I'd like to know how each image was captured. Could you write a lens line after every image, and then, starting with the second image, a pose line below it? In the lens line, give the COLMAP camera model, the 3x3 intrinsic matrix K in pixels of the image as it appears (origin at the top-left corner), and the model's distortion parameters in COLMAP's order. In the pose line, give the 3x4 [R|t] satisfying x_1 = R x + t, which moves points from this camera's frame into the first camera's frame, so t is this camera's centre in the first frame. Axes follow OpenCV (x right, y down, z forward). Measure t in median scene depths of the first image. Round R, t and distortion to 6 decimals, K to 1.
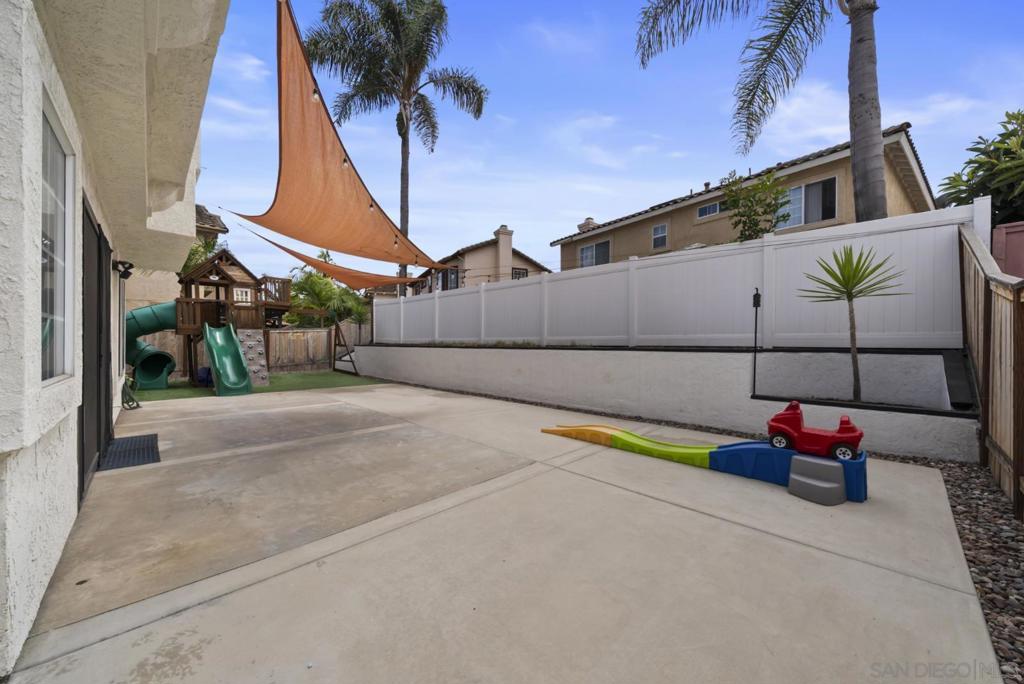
lens RADIAL K [[355.0, 0, 509.1], [0, 355.0, 344.7], [0, 0, 1]] dist [-0.006636, 0.000426]
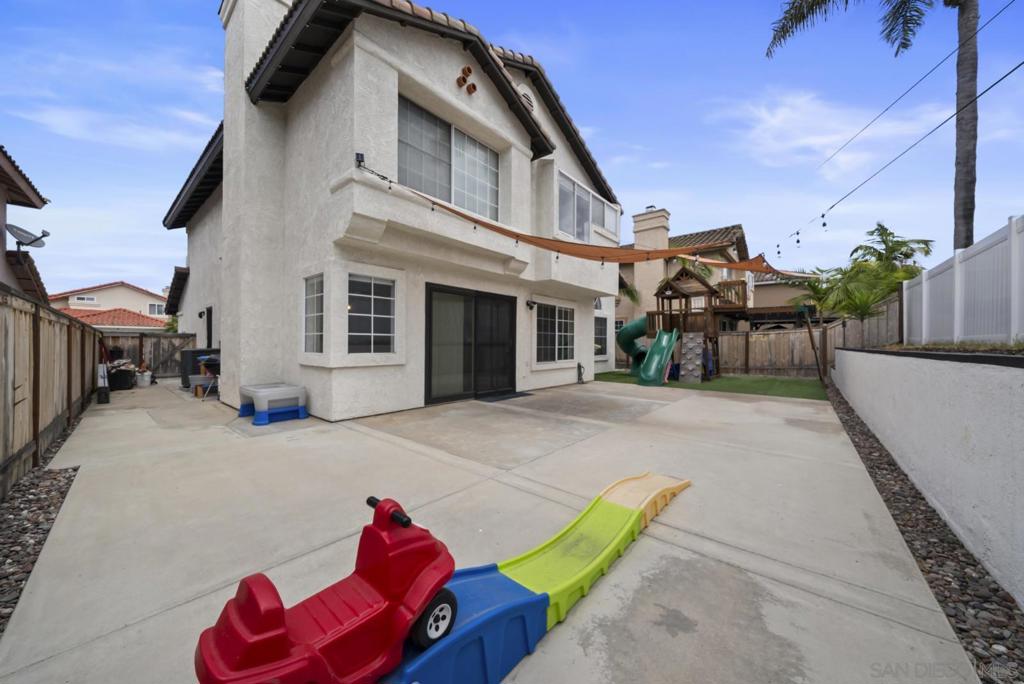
lens RADIAL K [[355.0, 0, 513.6], [0, 355.0, 343.1], [0, 0, 1]] dist [-0.006636, 0.000426]
pose [[0.082700, -0.006931, -0.996550, 0.328146], [-0.007564, 0.999943, -0.007583, 0.002903], [0.996546, 0.008165, 0.082643, 0.309988]]
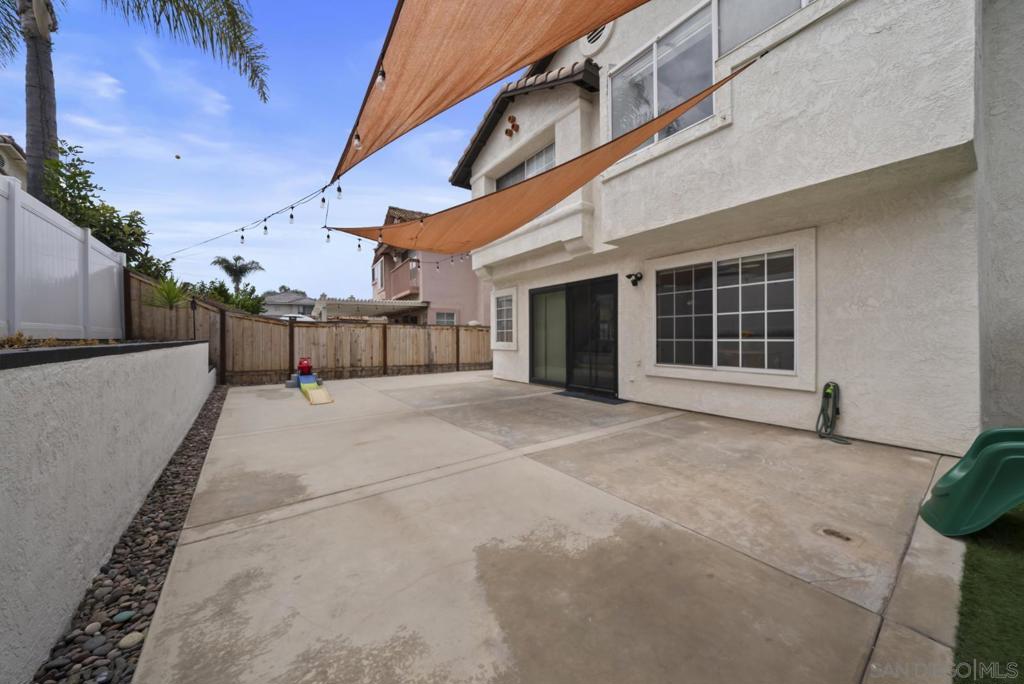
lens RADIAL K [[355.0, 0, 512.9], [0, 355.0, 335.4], [0, 0, 1]] dist [-0.006636, 0.000426]
pose [[-0.986733, 0.002360, 0.162334, -0.356607], [0.002646, 0.999995, 0.001547, -0.002718], [-0.162330, 0.001956, -0.986735, 0.982412]]
